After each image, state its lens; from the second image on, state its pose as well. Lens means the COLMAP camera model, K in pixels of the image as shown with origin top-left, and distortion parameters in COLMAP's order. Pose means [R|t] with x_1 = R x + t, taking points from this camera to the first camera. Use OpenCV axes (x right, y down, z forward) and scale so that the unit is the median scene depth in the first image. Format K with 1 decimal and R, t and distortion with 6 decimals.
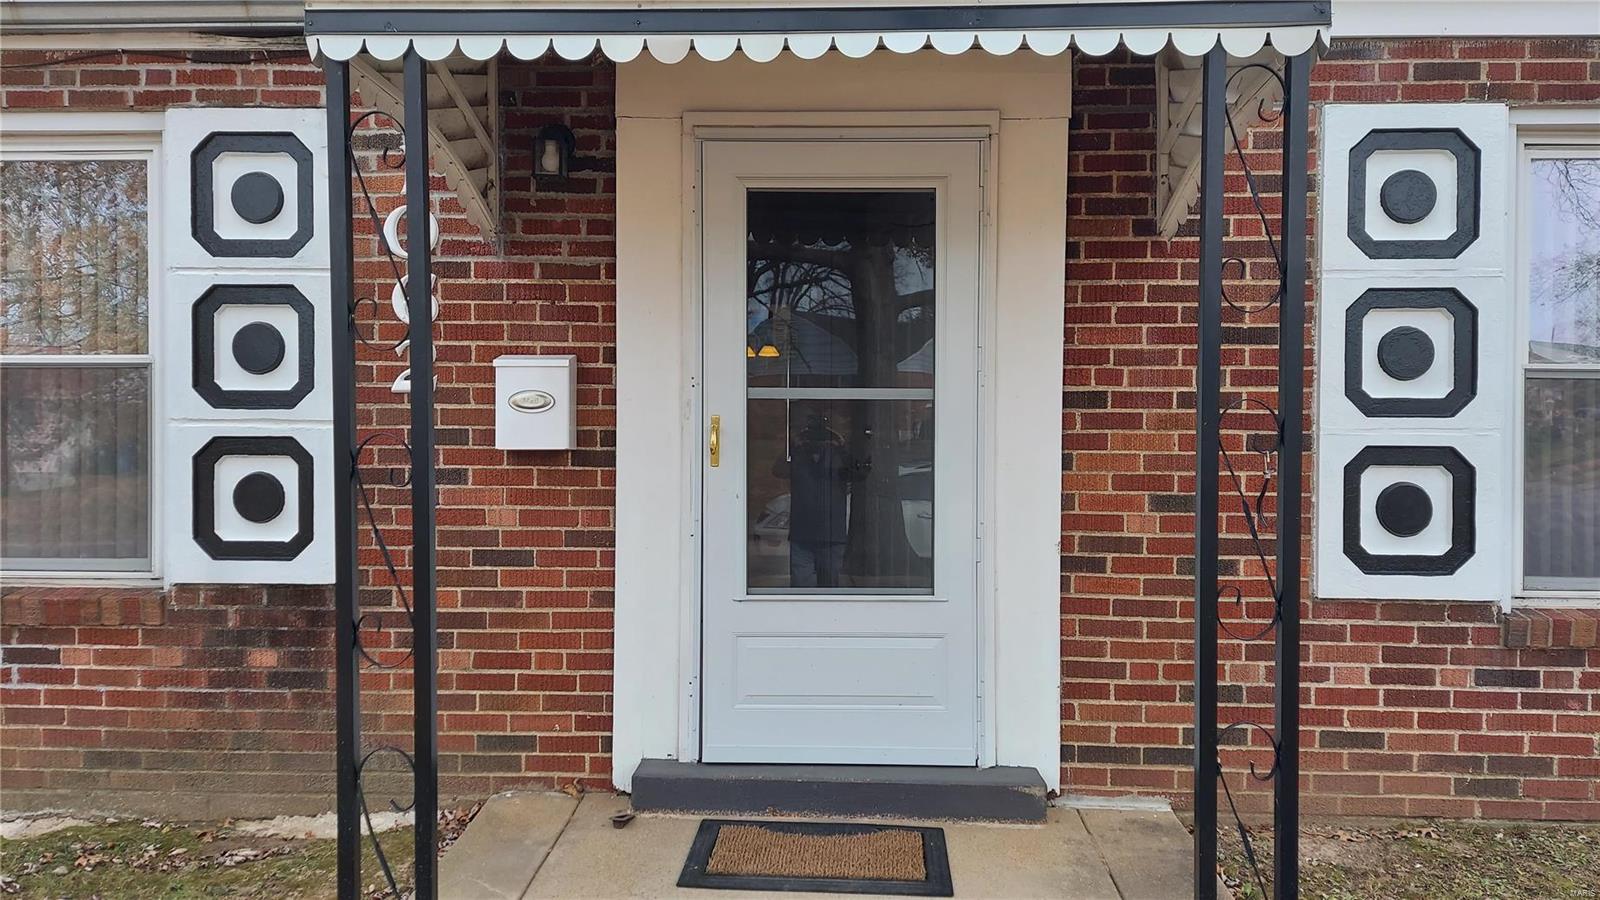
lens RADIAL K [[1143.6, 0, 812.4], [0, 1143.6, 405.8], [0, 0, 1]] dist [0.050331, -0.014687]
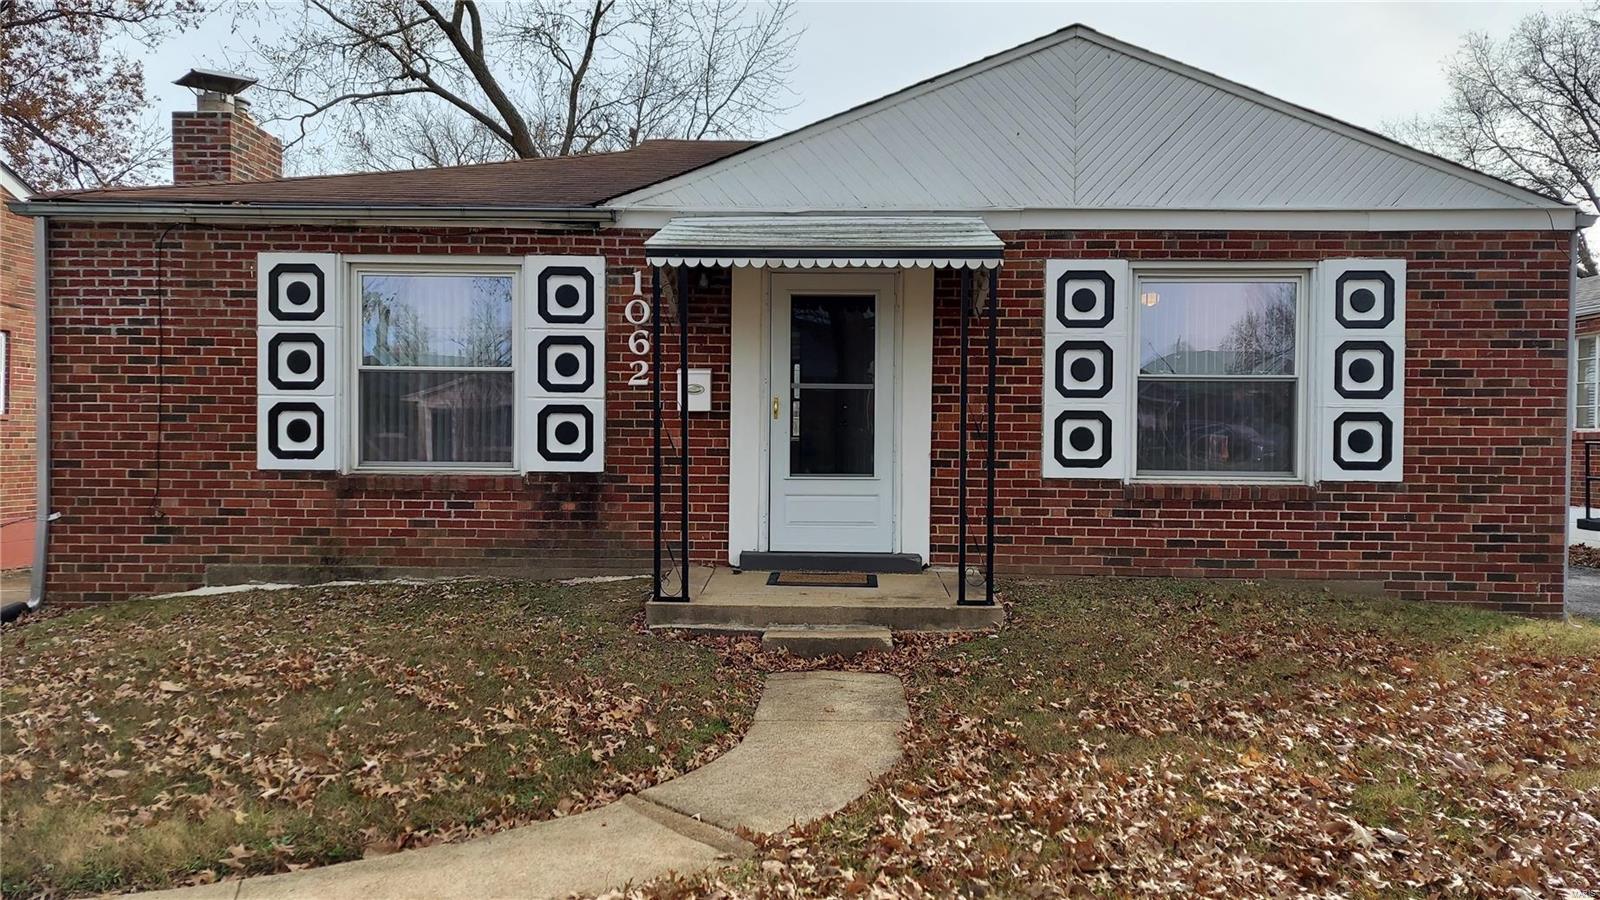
lens RADIAL K [[1143.6, 0, 804.7], [0, 1143.6, 443.2], [0, 0, 1]] dist [0.050331, -0.014687]
pose [[0.999922, 0.003534, 0.012013, -0.055117], [-0.003926, 0.999457, 0.032715, 0.026673], [-0.011891, -0.032759, 0.999393, -1.208245]]
